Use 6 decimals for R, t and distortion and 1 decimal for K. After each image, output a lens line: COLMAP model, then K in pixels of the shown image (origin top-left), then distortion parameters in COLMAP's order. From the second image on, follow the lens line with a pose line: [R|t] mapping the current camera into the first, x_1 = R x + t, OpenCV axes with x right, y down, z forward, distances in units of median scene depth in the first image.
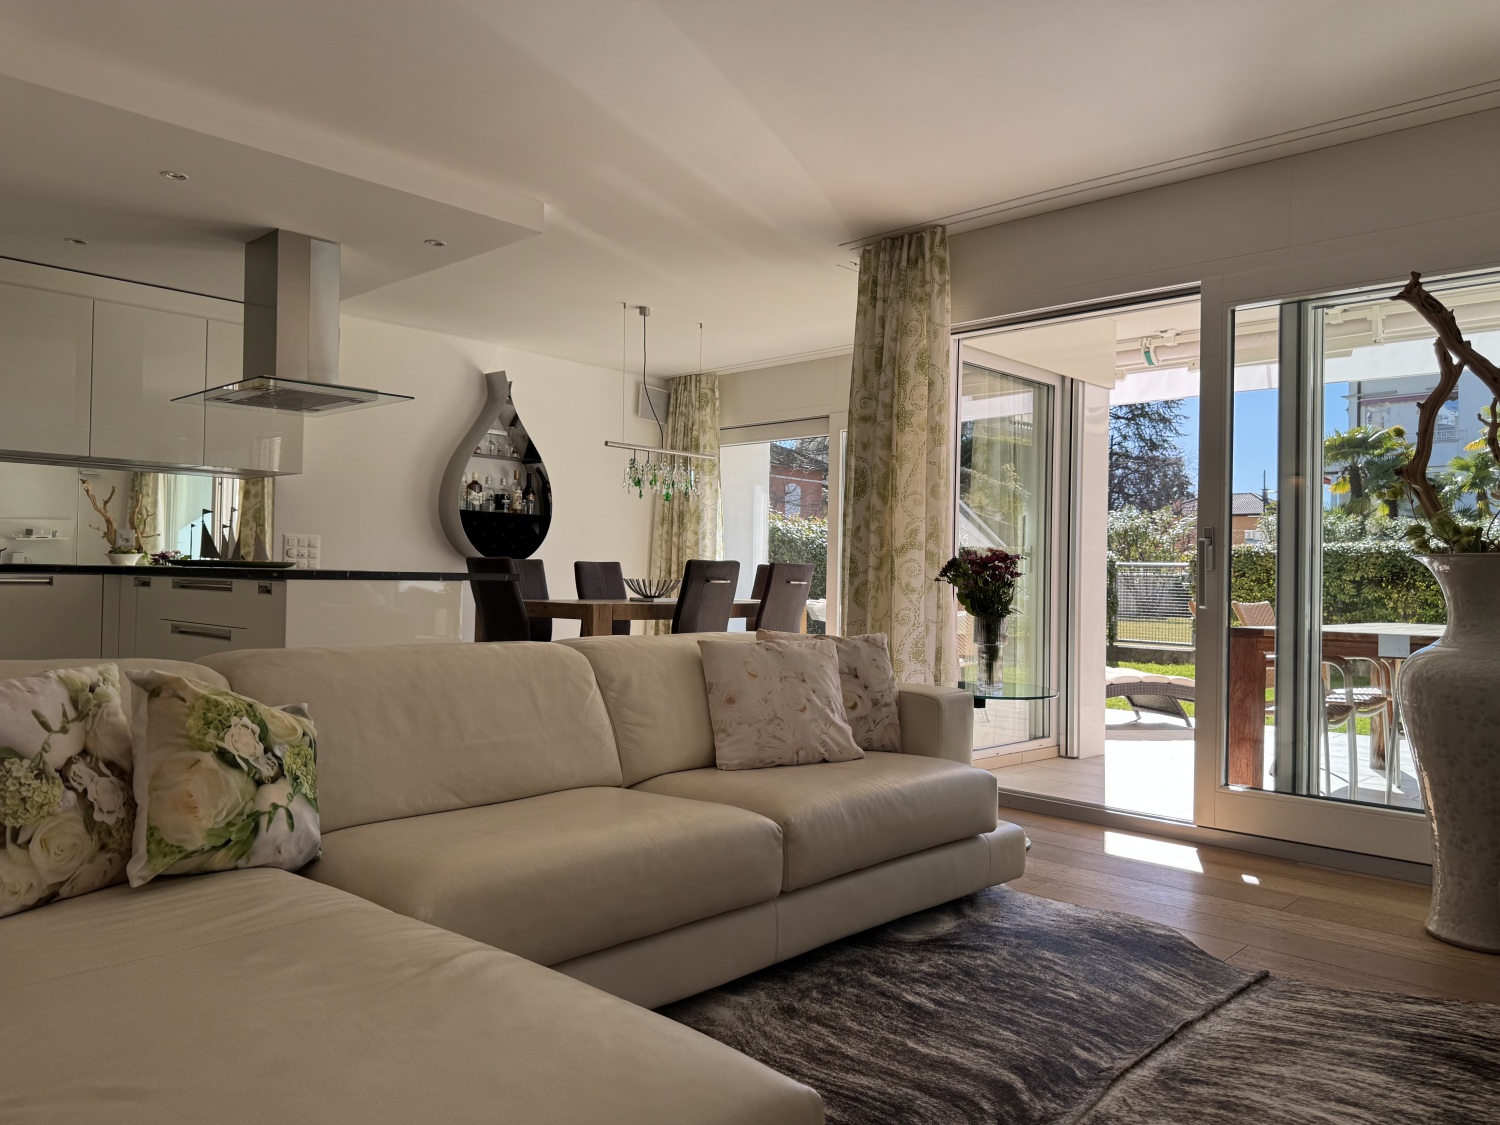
lens RADIAL K [[1070.7, 0, 762.2], [0, 1070.7, 569.4], [0, 0, 1]] dist [0.034079, -0.048303]
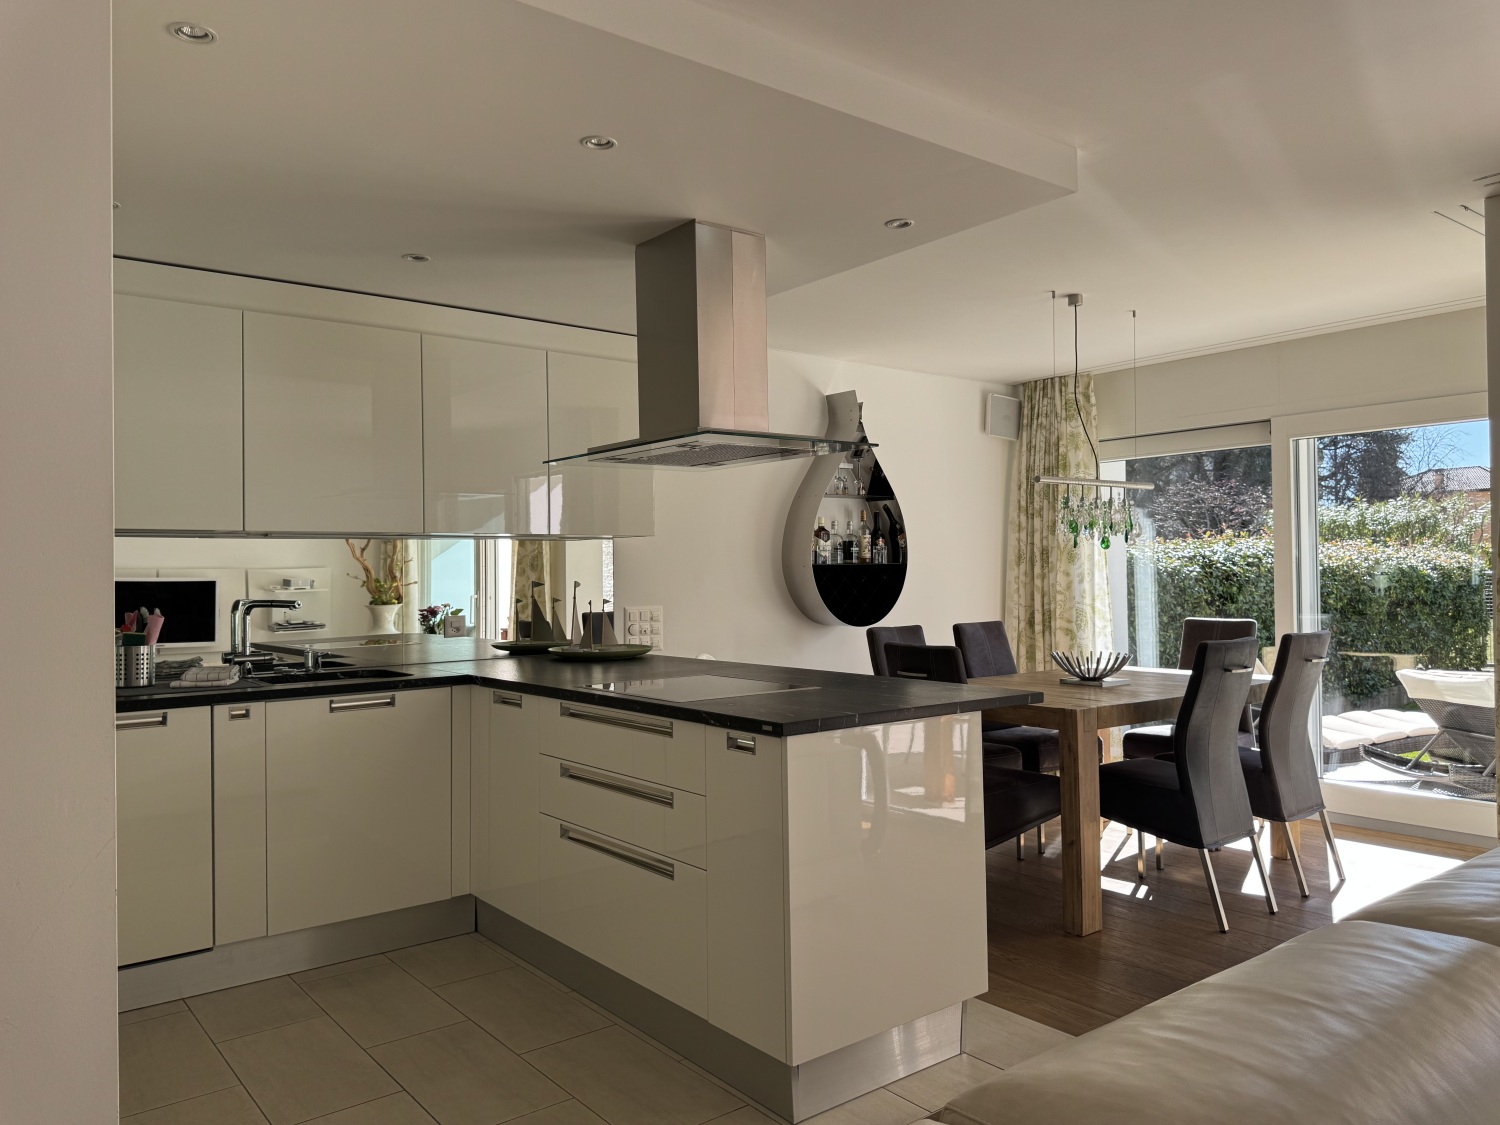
lens RADIAL K [[1070.7, 0, 741.4], [0, 1070.7, 567.7], [0, 0, 1]] dist [0.034079, -0.048303]
pose [[0.985511, -0.033200, -0.166328, -0.188185], [0.032993, 0.999448, -0.004010, -0.048650], [0.166369, -0.001535, 0.986062, 0.182916]]
